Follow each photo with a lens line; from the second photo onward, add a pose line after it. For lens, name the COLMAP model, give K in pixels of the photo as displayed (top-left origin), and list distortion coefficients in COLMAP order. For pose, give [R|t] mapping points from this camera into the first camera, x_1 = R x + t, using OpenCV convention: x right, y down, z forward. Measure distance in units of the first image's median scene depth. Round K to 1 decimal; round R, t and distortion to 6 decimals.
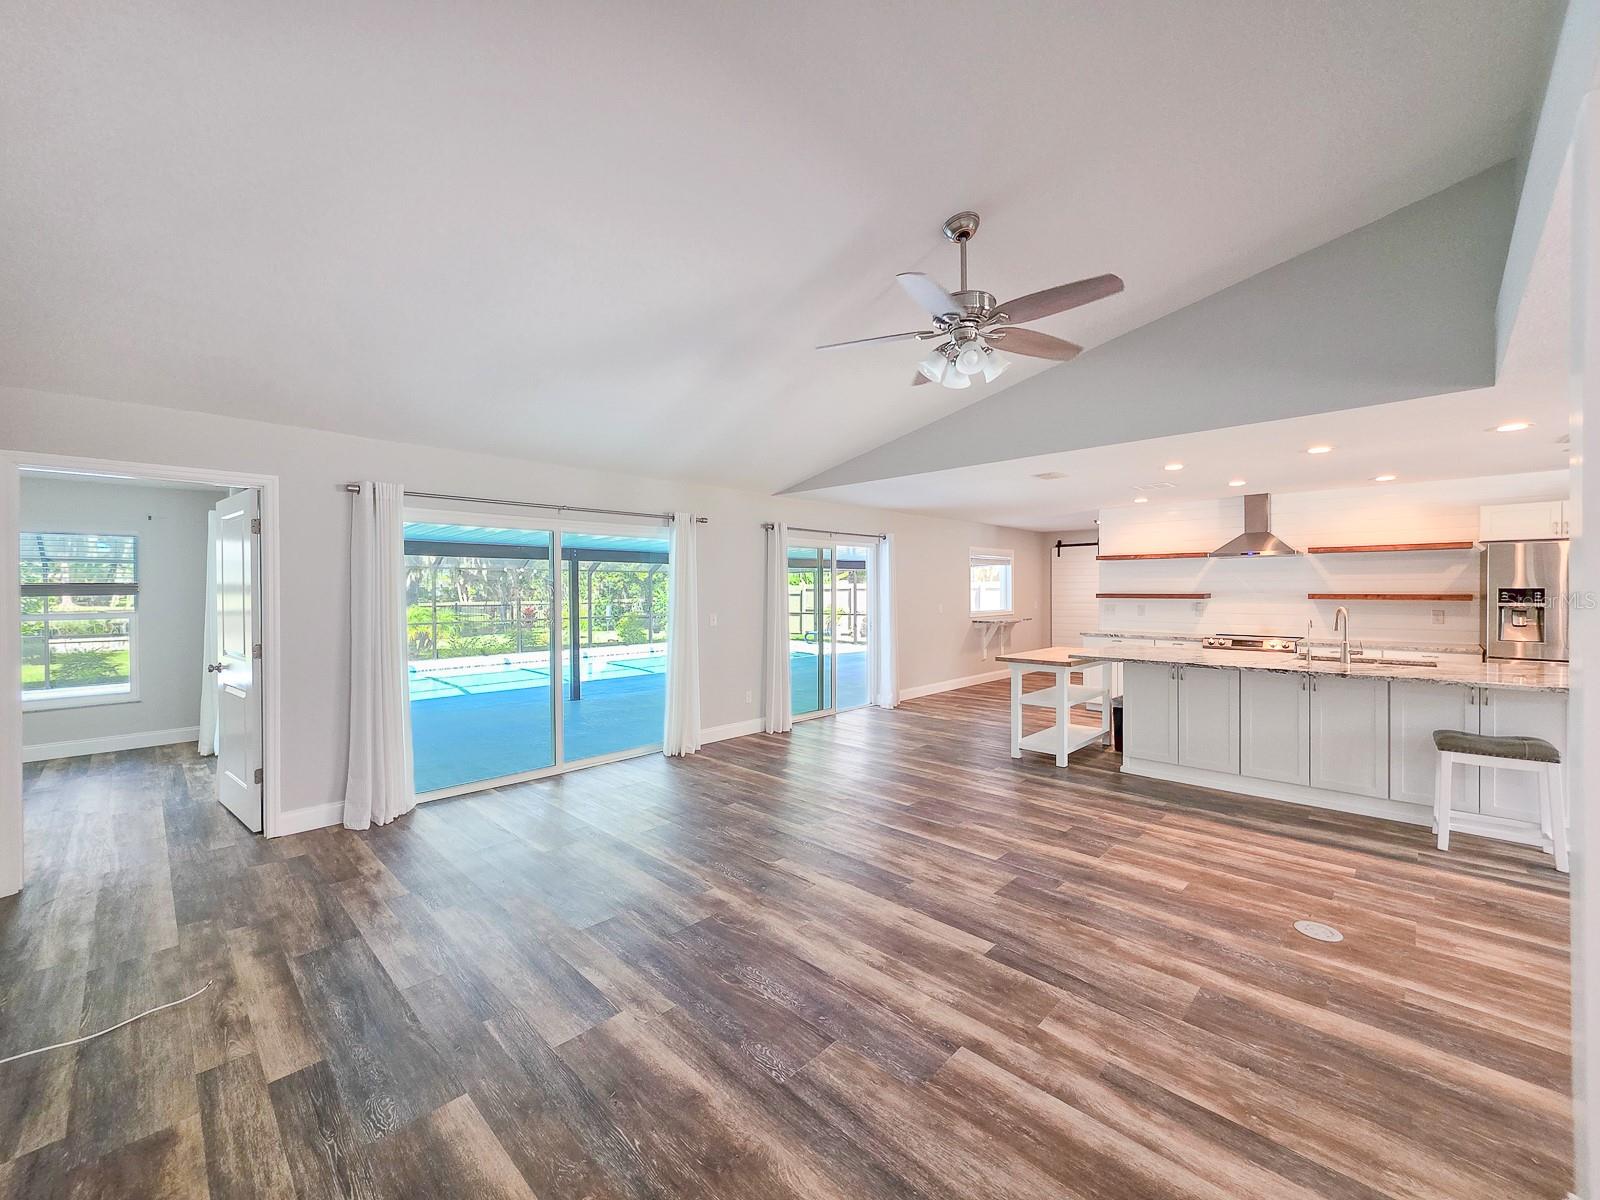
lens RADIAL K [[657.9, 0, 803.4], [0, 657.9, 605.2], [0, 0, 1]] dist [0.003023, 0.000023]
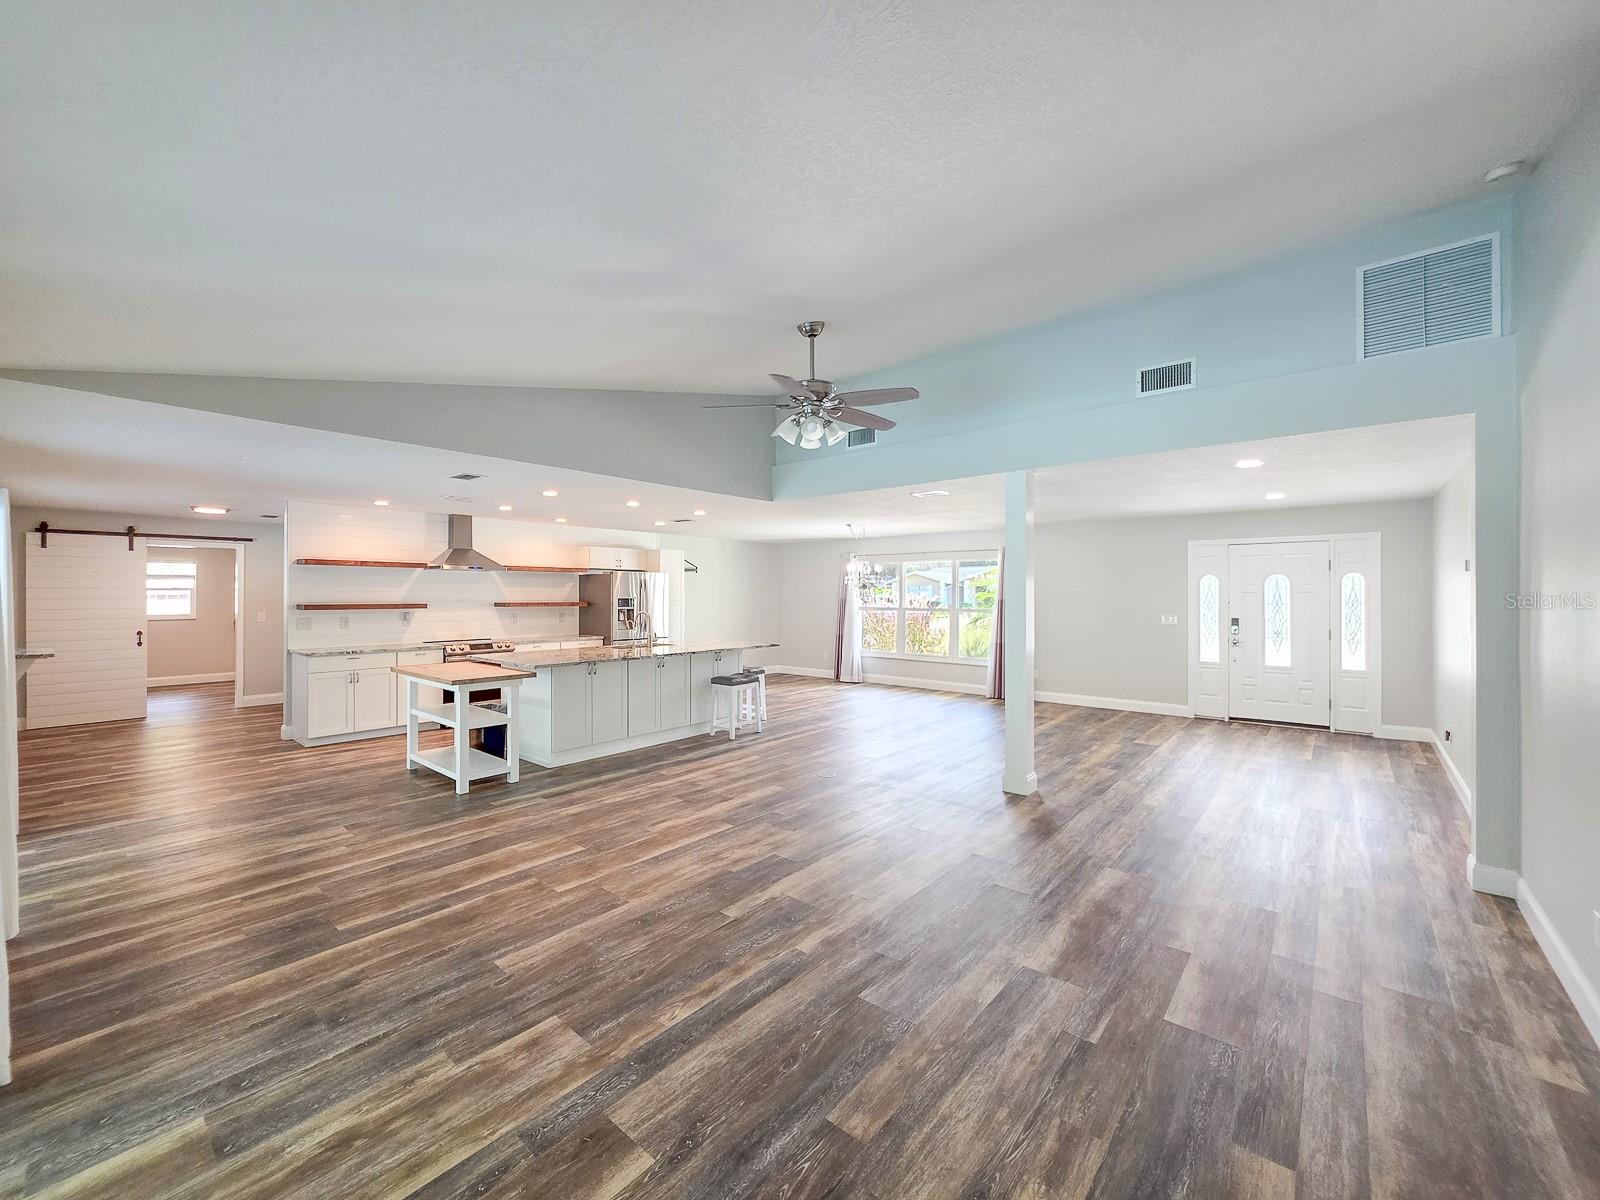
lens RADIAL K [[657.9, 0, 814.7], [0, 657.9, 598.7], [0, 0, 1]] dist [0.003023, 0.000023]
pose [[-0.098366, -0.001833, 0.995149, -0.771700], [0.024163, 0.999699, 0.004229, -0.023726], [-0.994857, 0.024461, -0.098292, 0.812111]]
